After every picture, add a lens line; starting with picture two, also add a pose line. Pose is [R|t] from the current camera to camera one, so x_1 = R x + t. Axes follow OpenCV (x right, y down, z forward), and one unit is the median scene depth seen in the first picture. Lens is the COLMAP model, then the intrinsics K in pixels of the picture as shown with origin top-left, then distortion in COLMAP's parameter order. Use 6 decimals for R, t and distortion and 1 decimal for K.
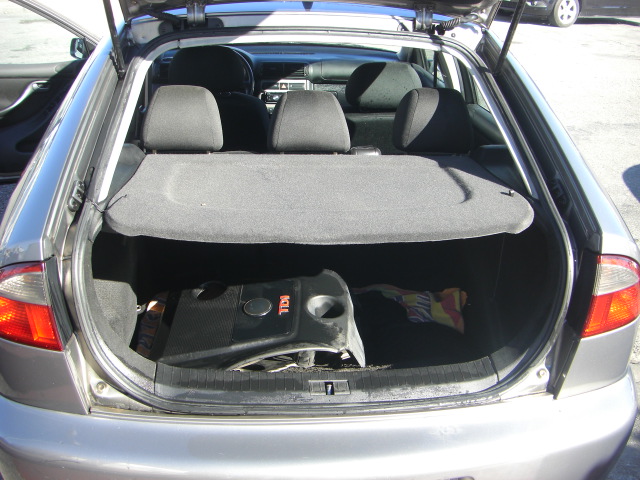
lens RADIAL K [[726.3, 0, 341.4], [0, 726.3, 239.8], [0, 0, 1]] dist [-0.190938, 0.118042]
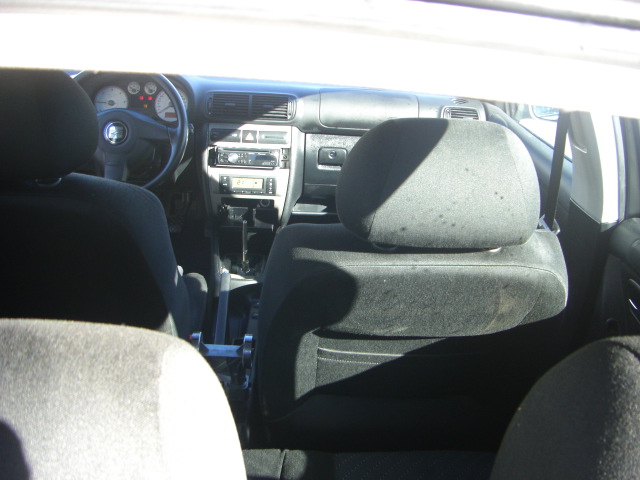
lens RADIAL K [[726.3, 0, 341.4], [0, 726.3, 239.8], [0, 0, 1]] dist [-0.190938, 0.118042]
pose [[0.997489, 0.048779, -0.051338, 0.021506], [-0.049779, 0.998591, -0.018392, -0.128629], [0.050368, 0.020901, 0.998512, 0.457804]]
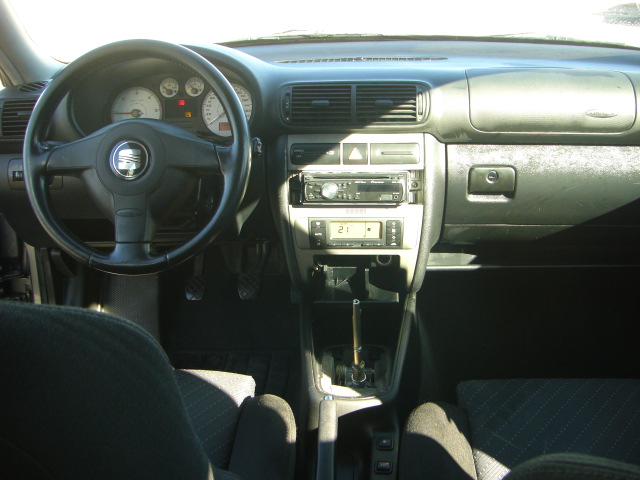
lens RADIAL K [[726.3, 0, 341.4], [0, 726.3, 239.8], [0, 0, 1]] dist [-0.190938, 0.118042]
pose [[0.984758, 0.003531, -0.173896, -0.028545], [-0.009252, 0.999442, -0.032102, -0.163507], [0.173685, 0.033221, 0.984241, 0.673412]]
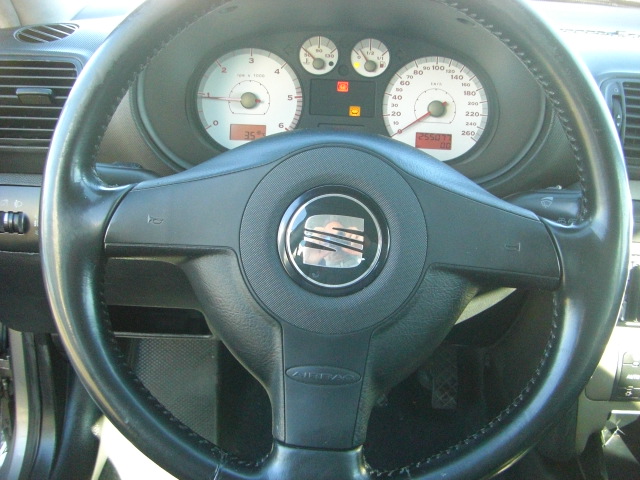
lens RADIAL K [[726.3, 0, 341.4], [0, 726.3, 239.8], [0, 0, 1]] dist [-0.190938, 0.118042]
pose [[0.992438, 0.062862, -0.105427, -0.152661], [-0.062698, 0.998021, 0.004878, -0.206276], [0.105525, 0.001769, 0.994415, 0.832416]]
